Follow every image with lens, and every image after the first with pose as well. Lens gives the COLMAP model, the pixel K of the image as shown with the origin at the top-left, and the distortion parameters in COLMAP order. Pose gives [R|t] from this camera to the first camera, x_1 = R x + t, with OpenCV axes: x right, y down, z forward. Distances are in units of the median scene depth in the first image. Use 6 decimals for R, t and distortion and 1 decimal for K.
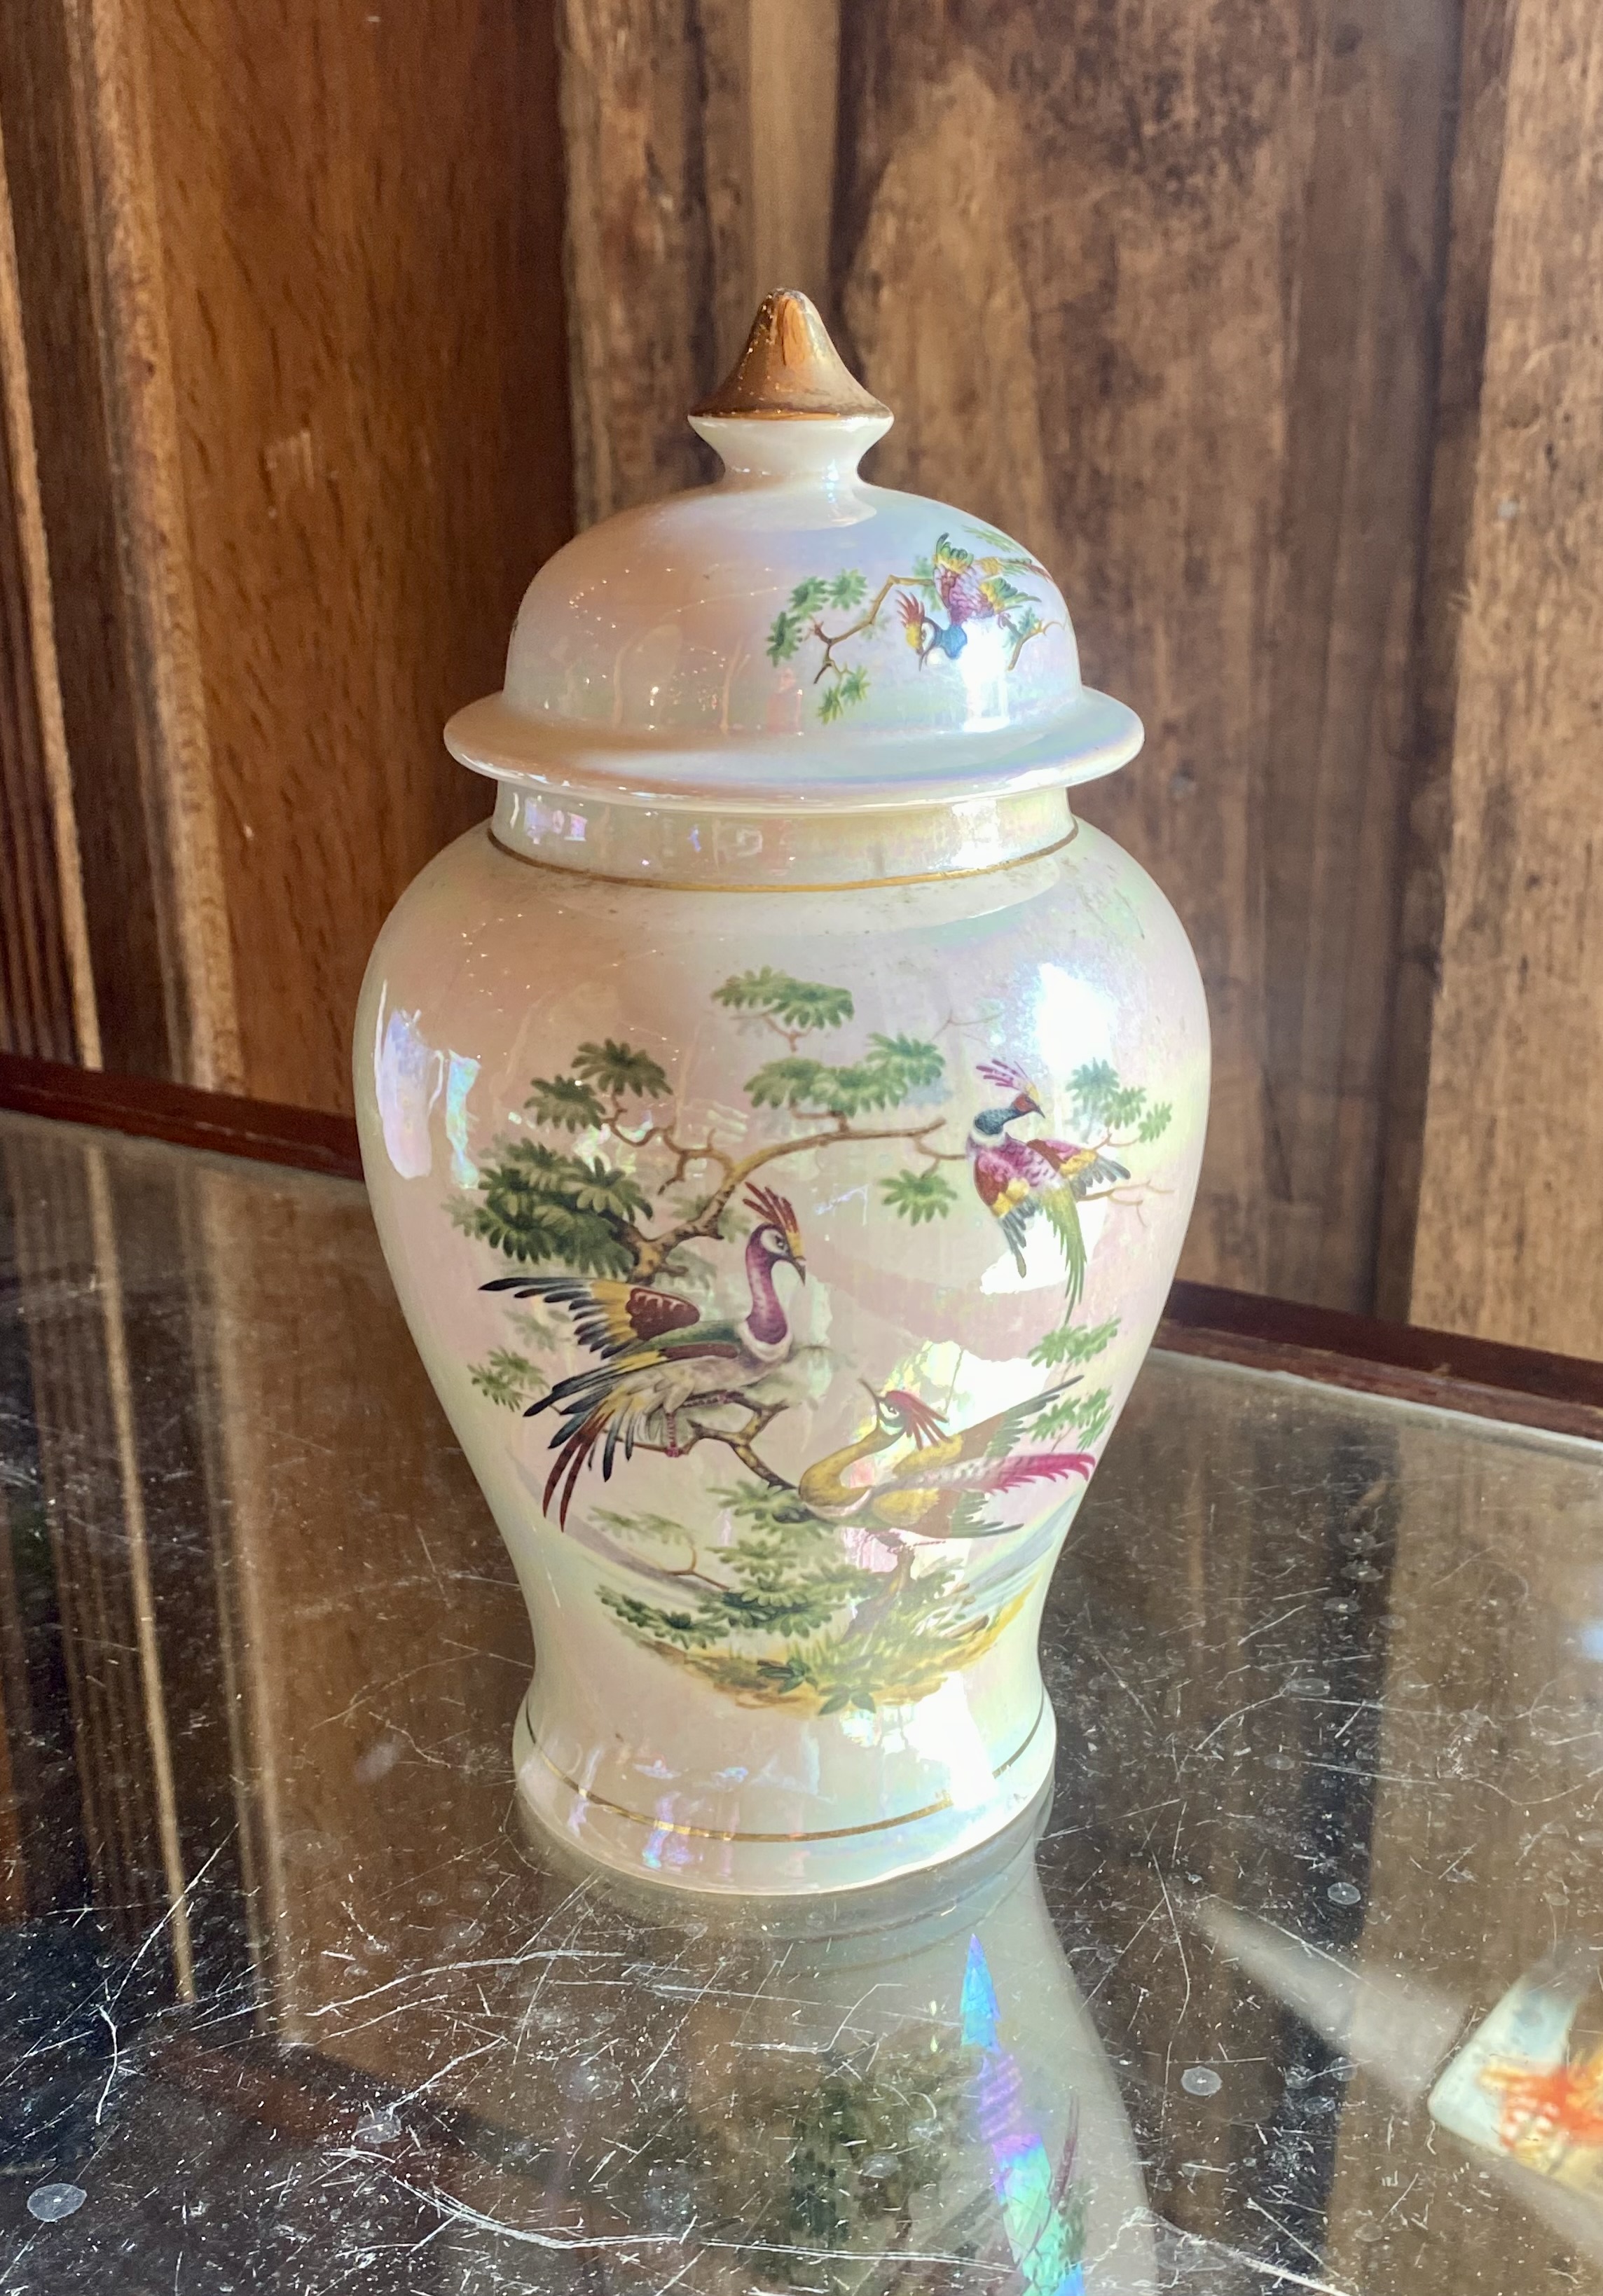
lens RADIAL K [[2650.9, 0, 889.2], [0, 2650.9, 1176.4], [0, 0, 1]] dist [0.019105, 0.000000]
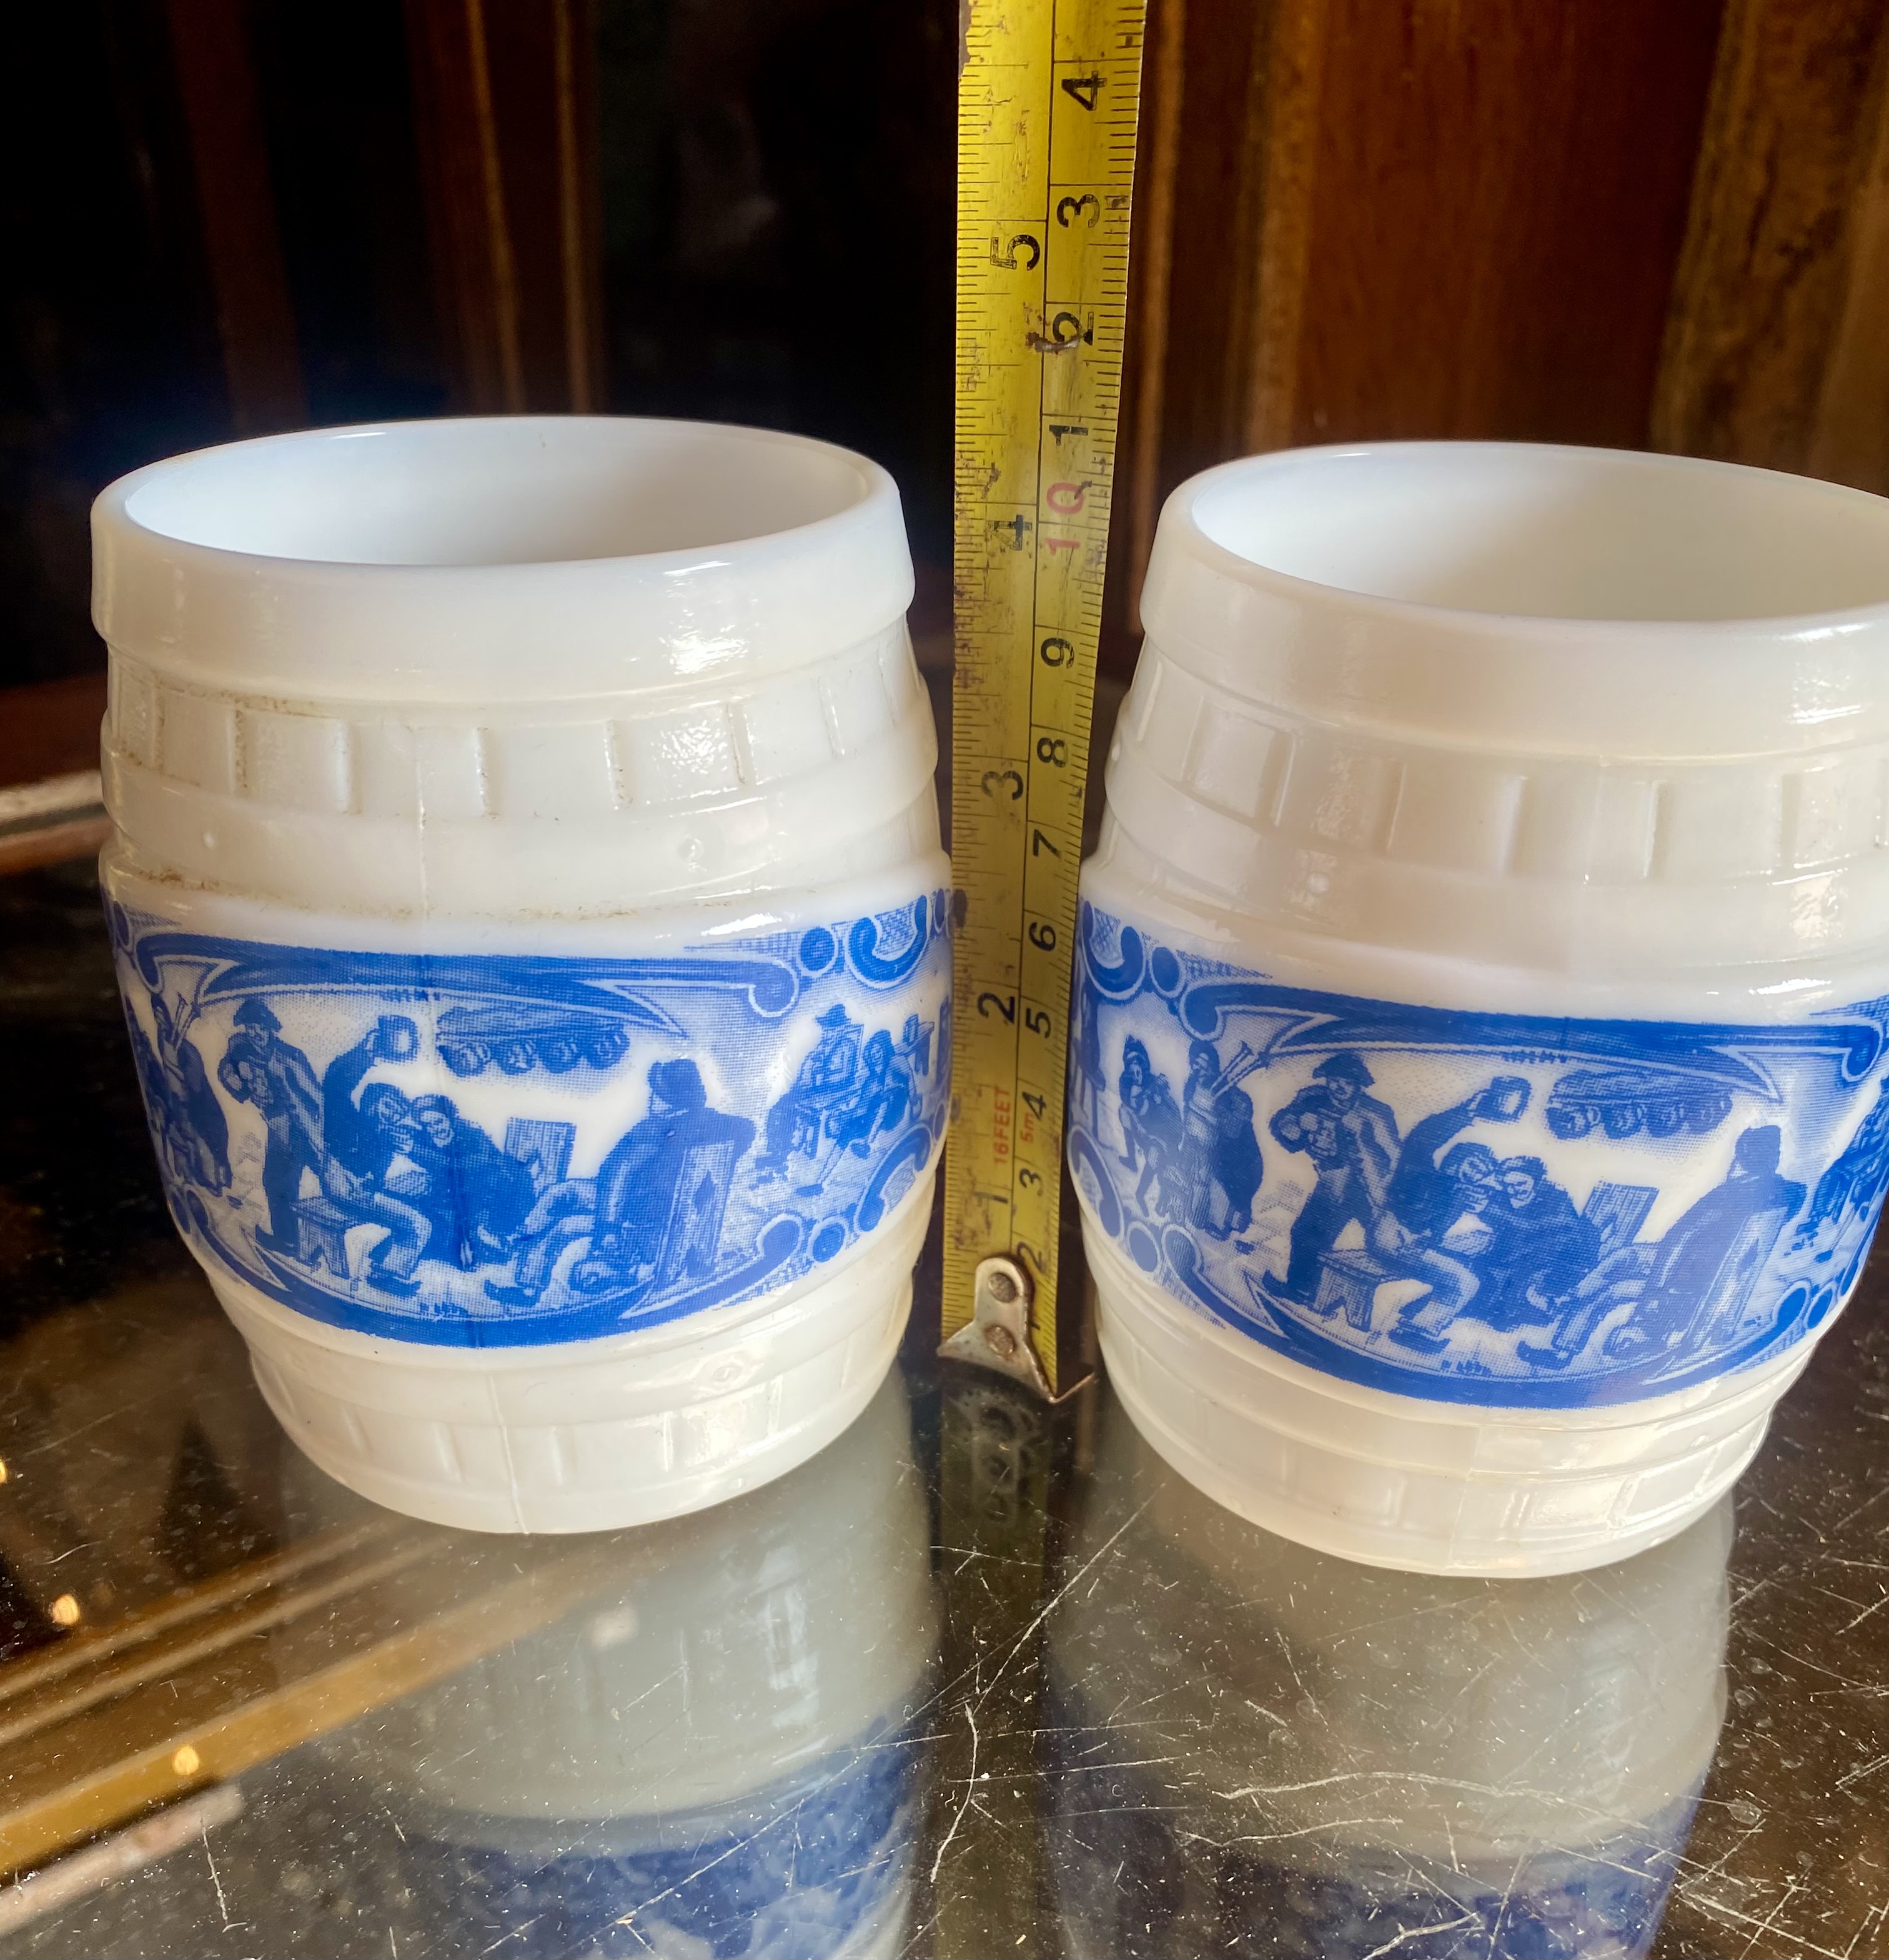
lens RADIAL K [[1943.7, 0, 948.3], [0, 1943.7, 1194.9], [0, 0, 1]] dist [-0.002885, 0.000000]
pose [[0.920145, 0.211131, -0.329782, -0.066142], [-0.146743, 0.966739, 0.209483, 0.022094], [0.363041, -0.144361, 0.920522, 0.226491]]
